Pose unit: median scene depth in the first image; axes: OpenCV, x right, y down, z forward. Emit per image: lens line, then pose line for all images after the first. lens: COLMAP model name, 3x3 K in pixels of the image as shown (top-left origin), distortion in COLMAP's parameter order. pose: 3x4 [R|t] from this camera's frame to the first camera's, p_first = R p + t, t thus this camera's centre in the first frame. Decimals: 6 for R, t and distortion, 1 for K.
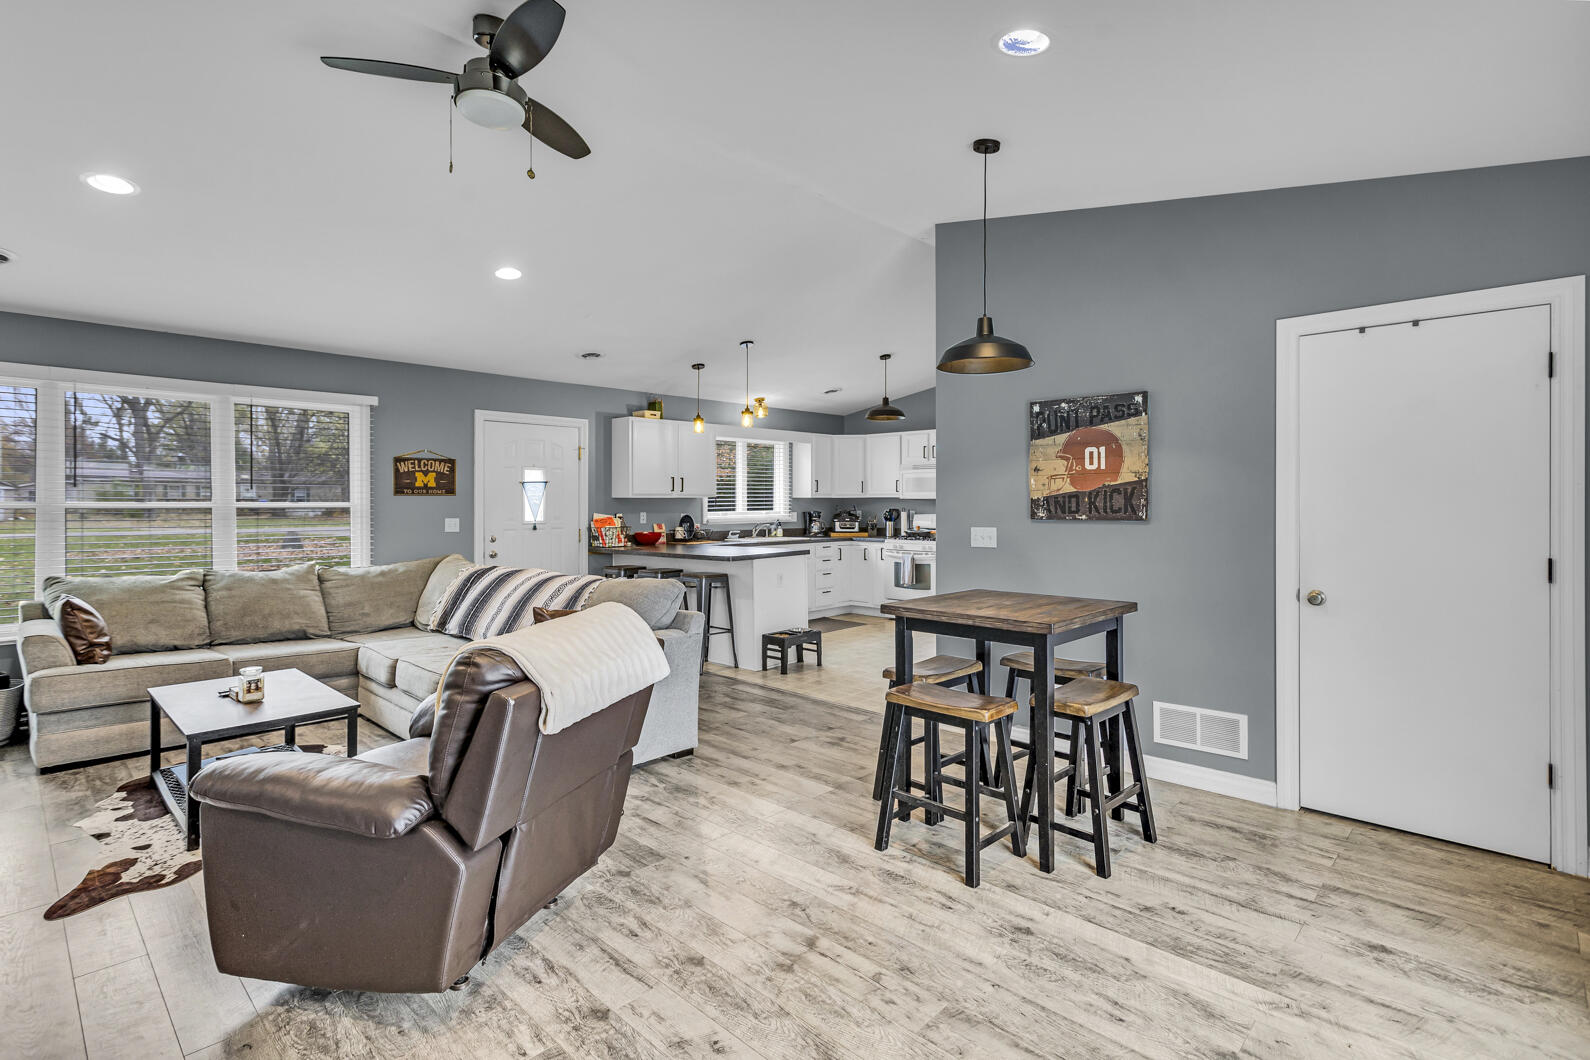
lens RADIAL K [[759.8, 0, 793.7], [0, 759.8, 502.6], [0, 0, 1]] dist [-0.000415, 0.001000]
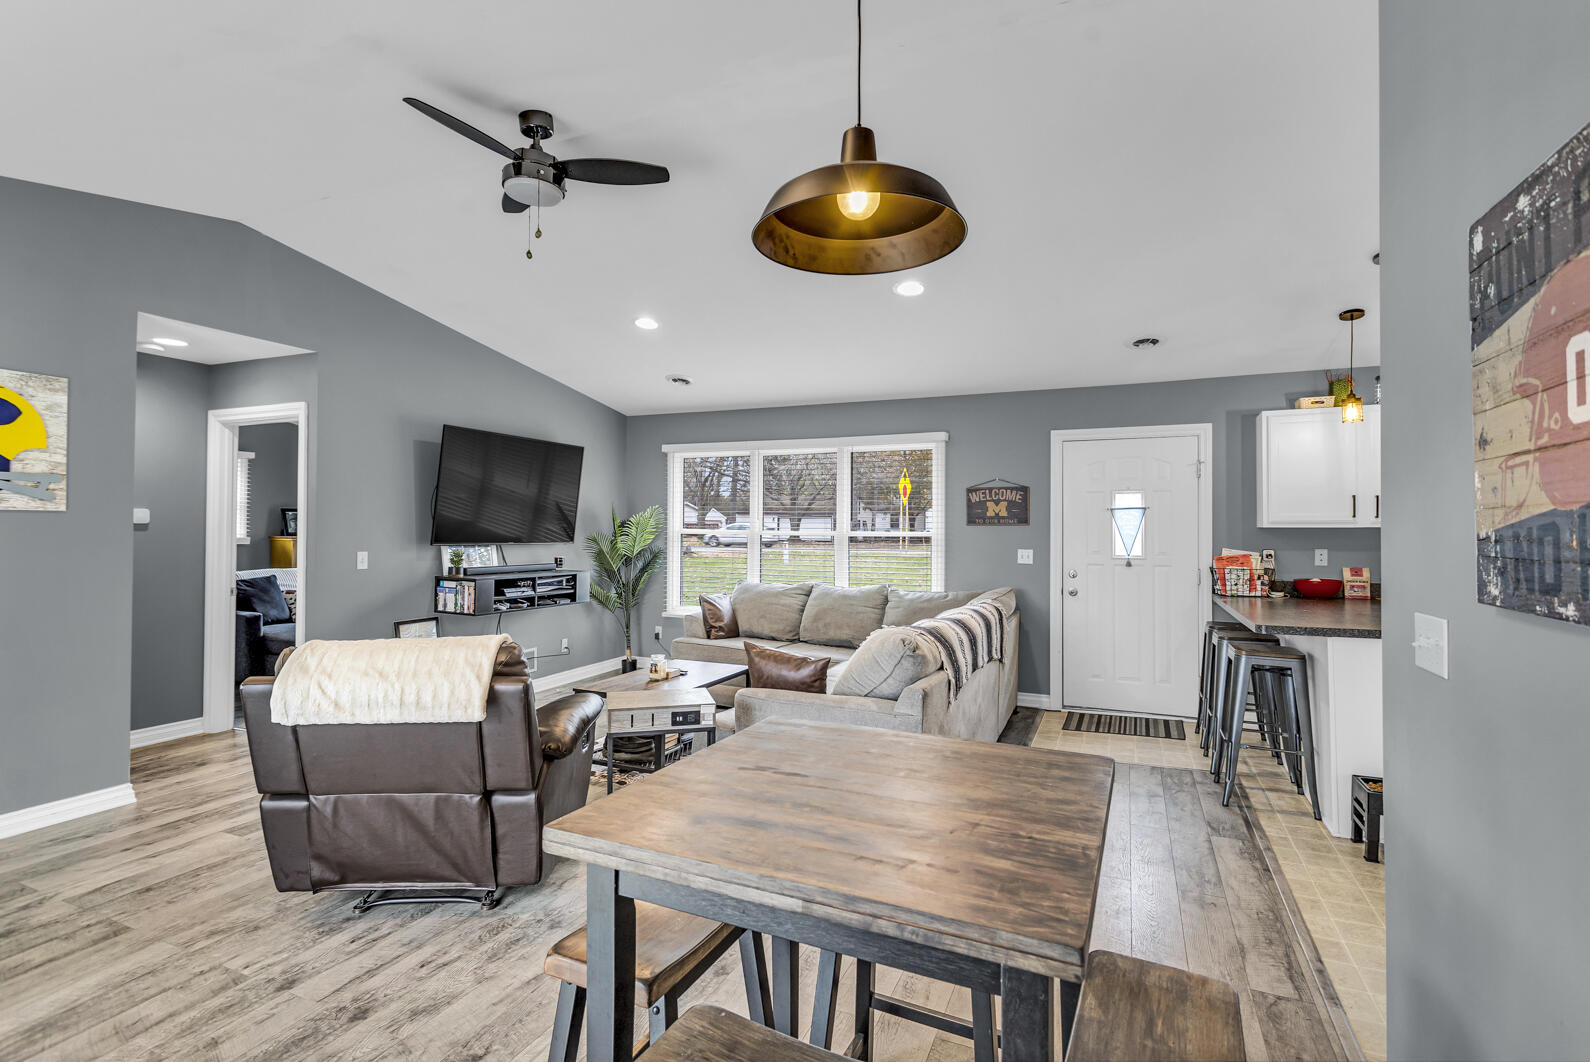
lens RADIAL K [[753.5, 0, 790.7], [0, 753.5, 516.3], [0, 0, 1]] dist [0.004580, 0.000708]
pose [[0.330906, -0.012329, -0.943583, 0.347267], [-0.005006, 0.999878, -0.014819, -0.004978], [0.943651, 0.009627, 0.330804, 0.431512]]
